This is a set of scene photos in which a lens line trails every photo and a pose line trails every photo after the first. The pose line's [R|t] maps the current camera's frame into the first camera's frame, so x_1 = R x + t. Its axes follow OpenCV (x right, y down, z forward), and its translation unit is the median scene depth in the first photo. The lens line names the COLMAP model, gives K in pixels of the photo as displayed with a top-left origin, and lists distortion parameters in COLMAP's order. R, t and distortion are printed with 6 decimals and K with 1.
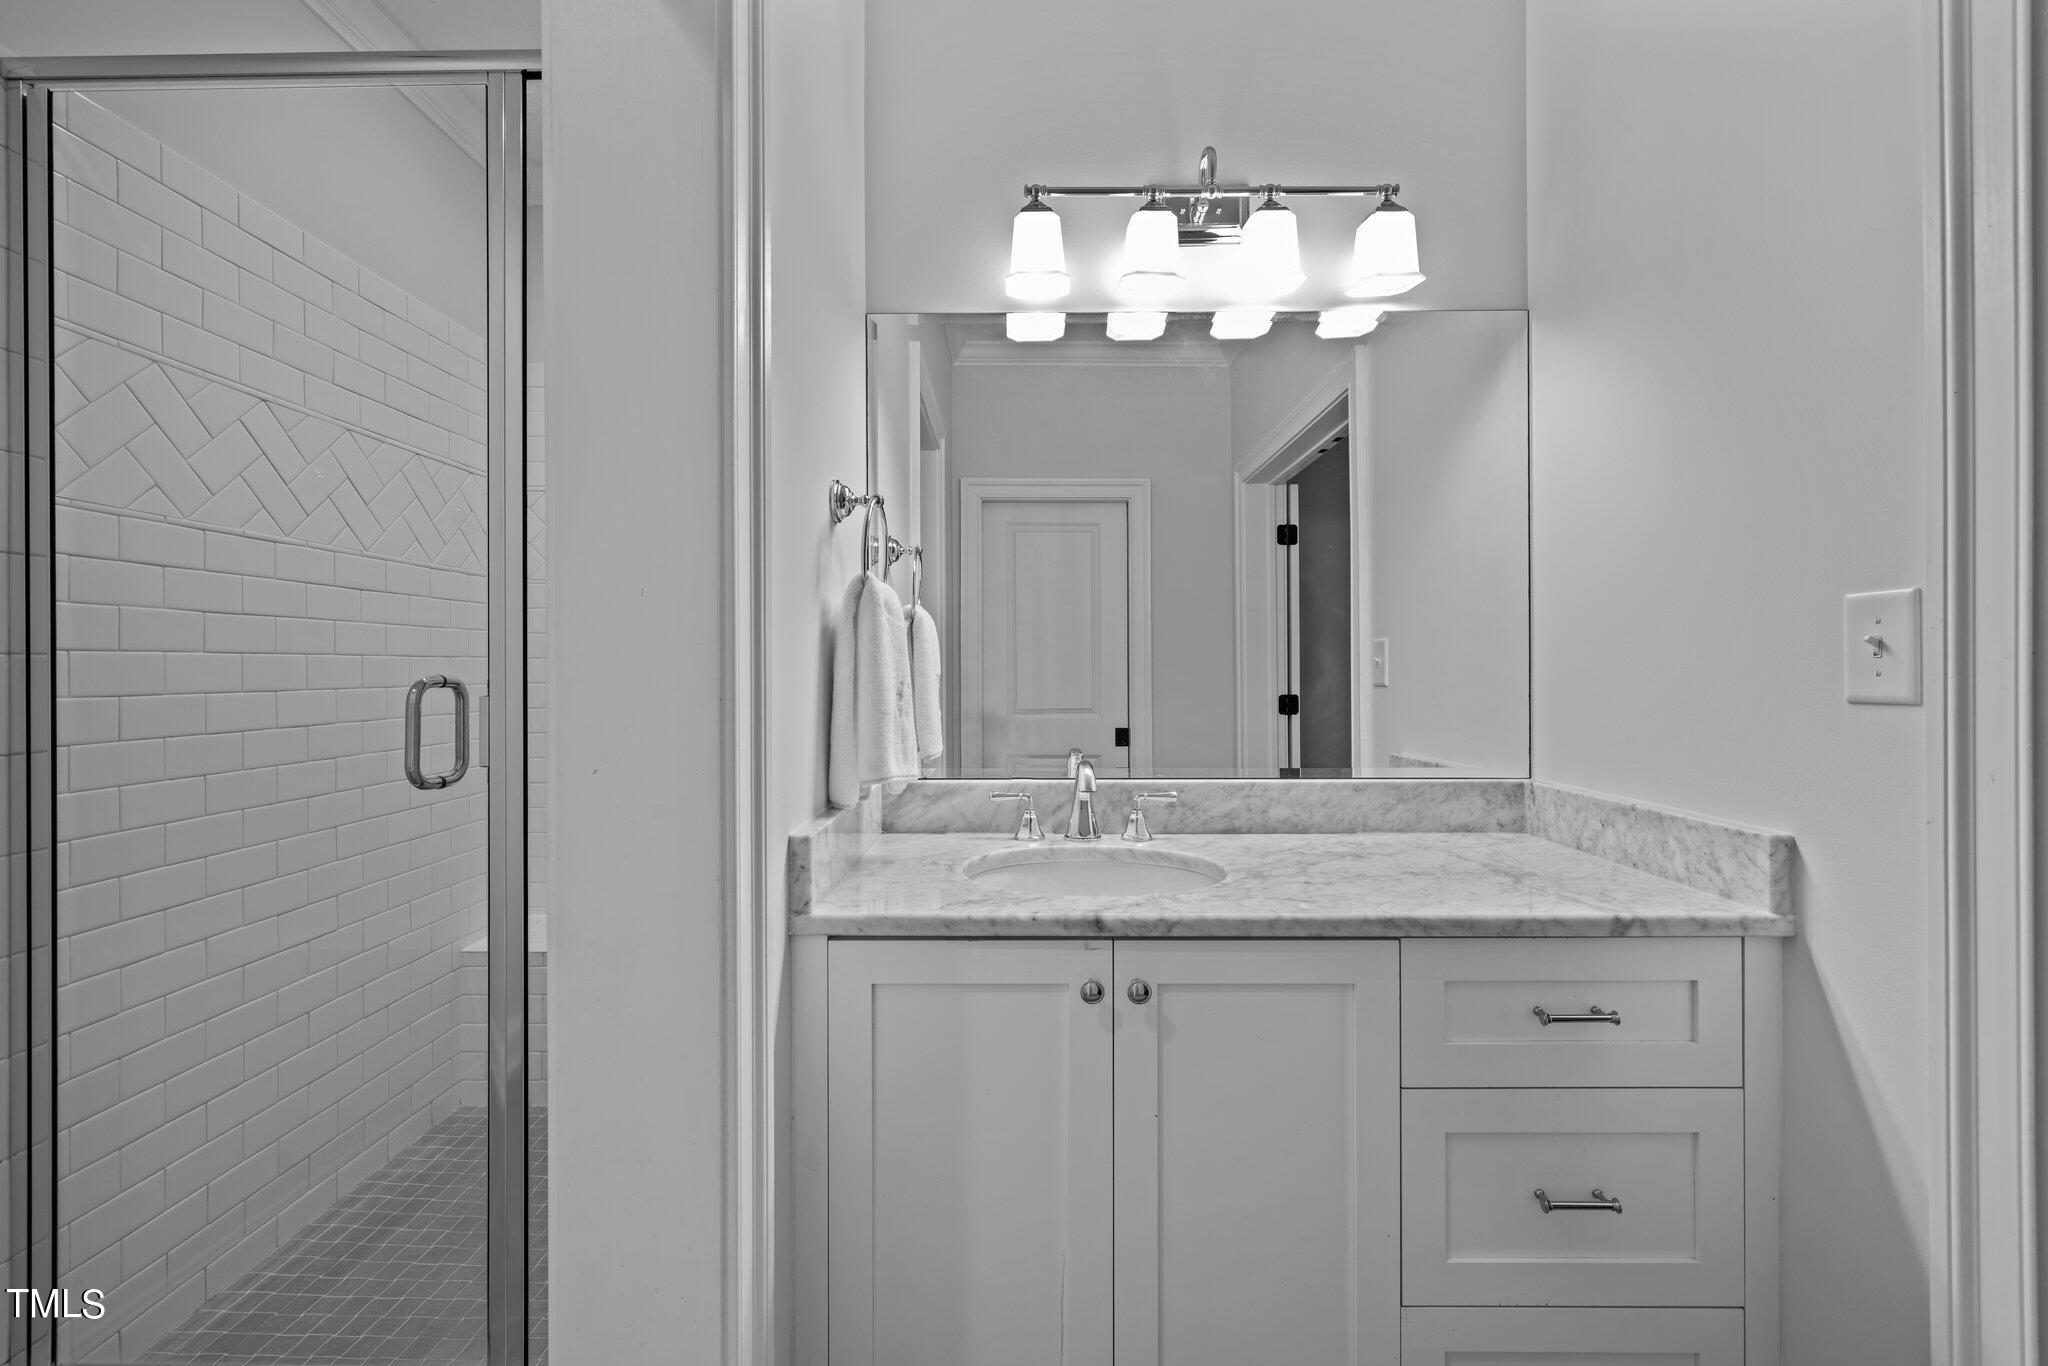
lens RADIAL K [[857.1, 0, 1015.3], [0, 857.1, 669.9], [0, 0, 1]] dist [-0.002274, 0.000042]
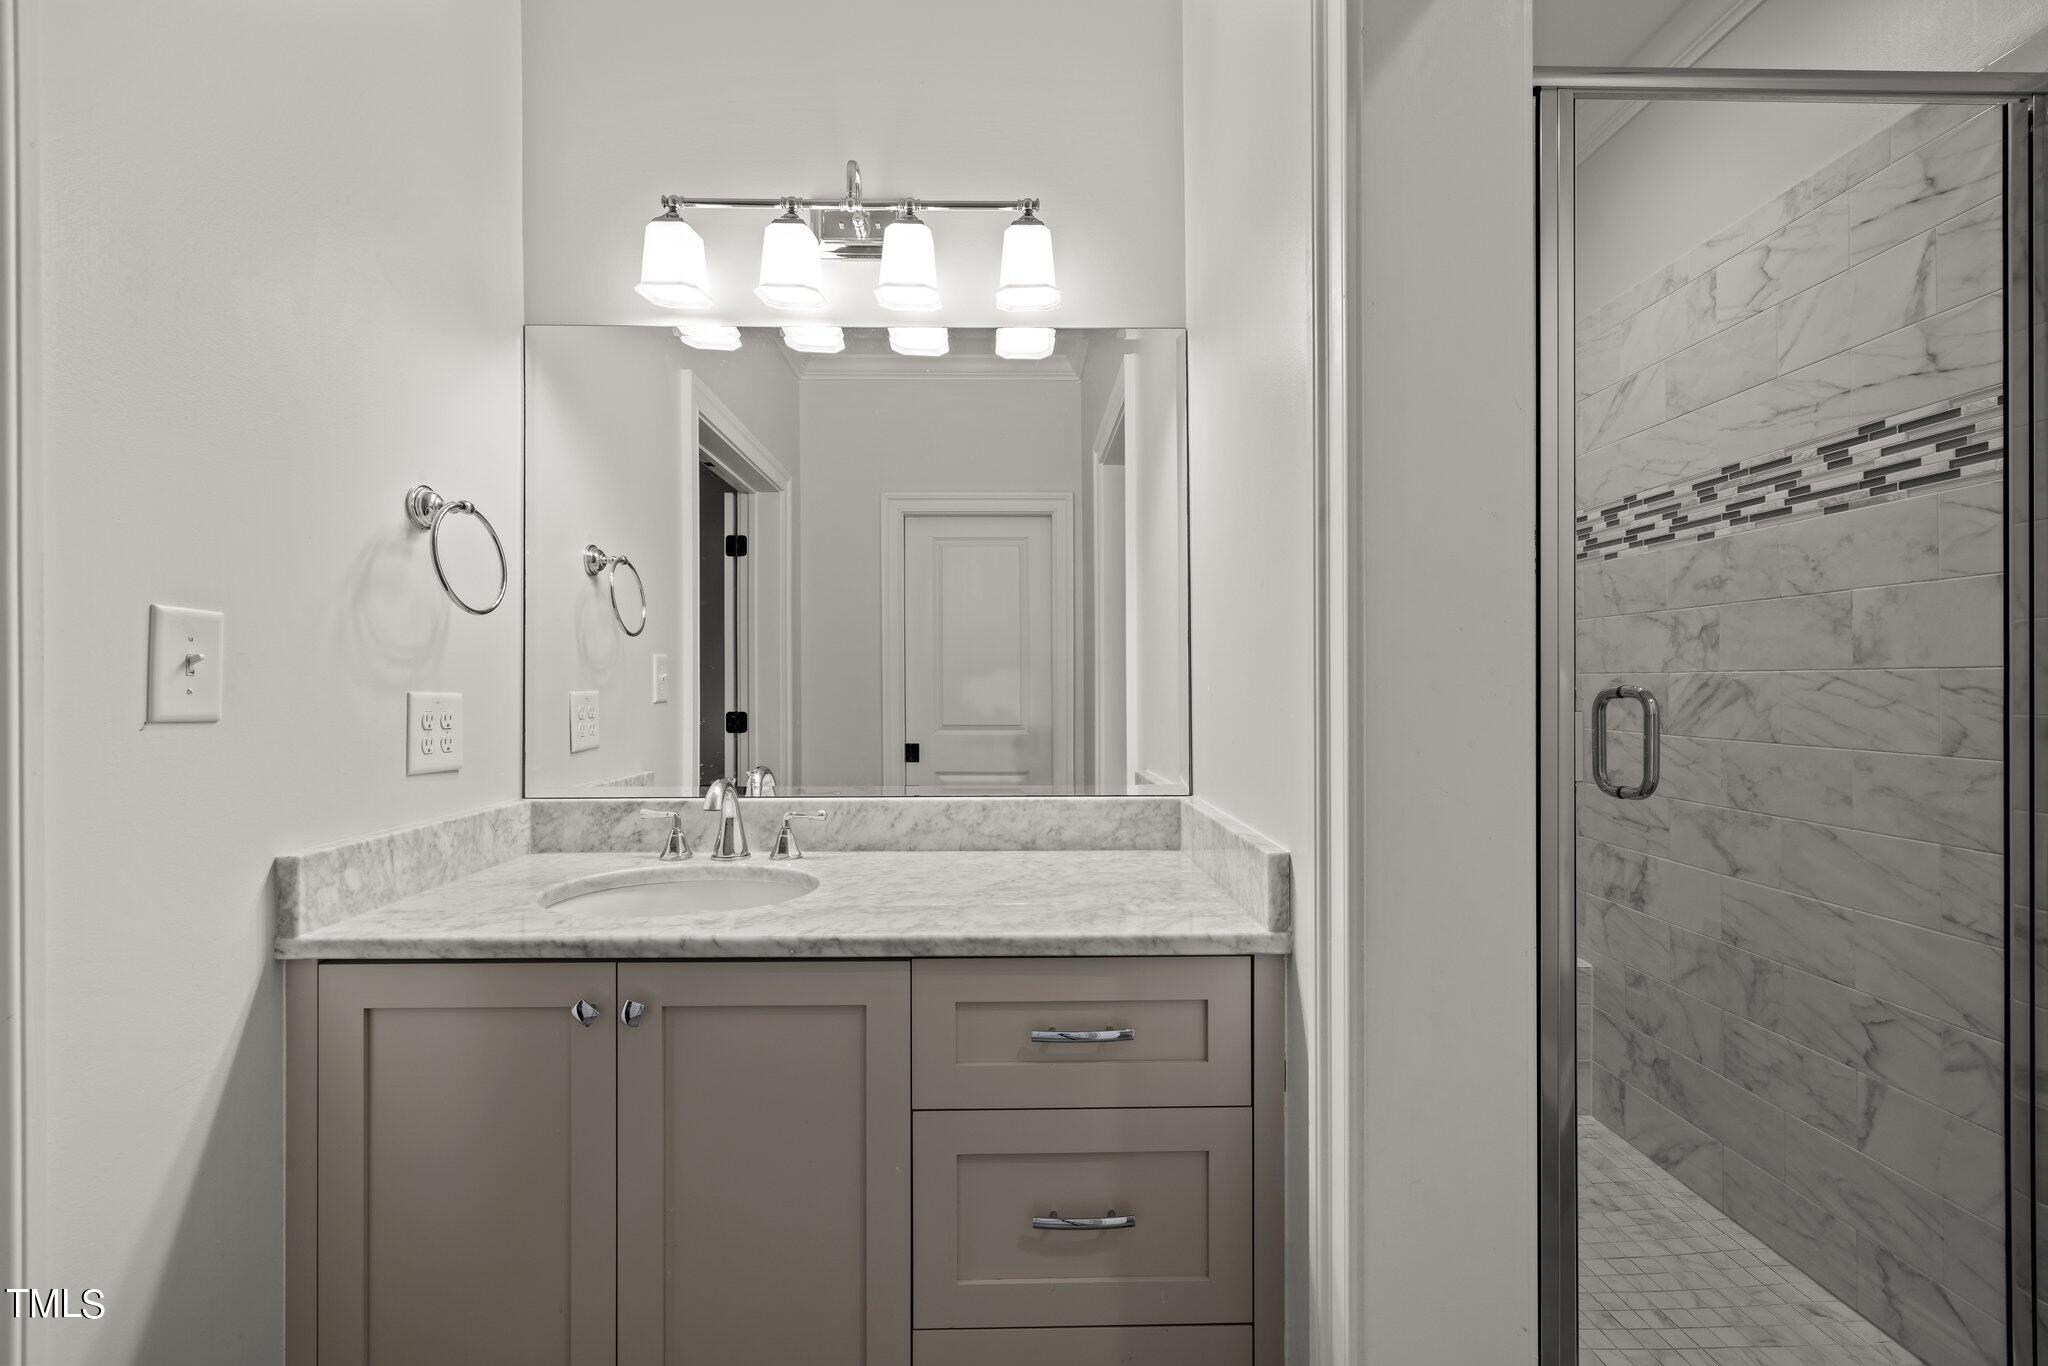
lens RADIAL K [[856.7, 0, 1024.0], [0, 856.7, 683.0], [0, 0, 1]] dist [0.001049, -0.000271]
pose [[0.999812, -0.000565, 0.019390, 0.409439], [0.000591, 0.999999, -0.001305, -0.003032], [-0.019389, 0.001317, 0.999811, 0.004742]]
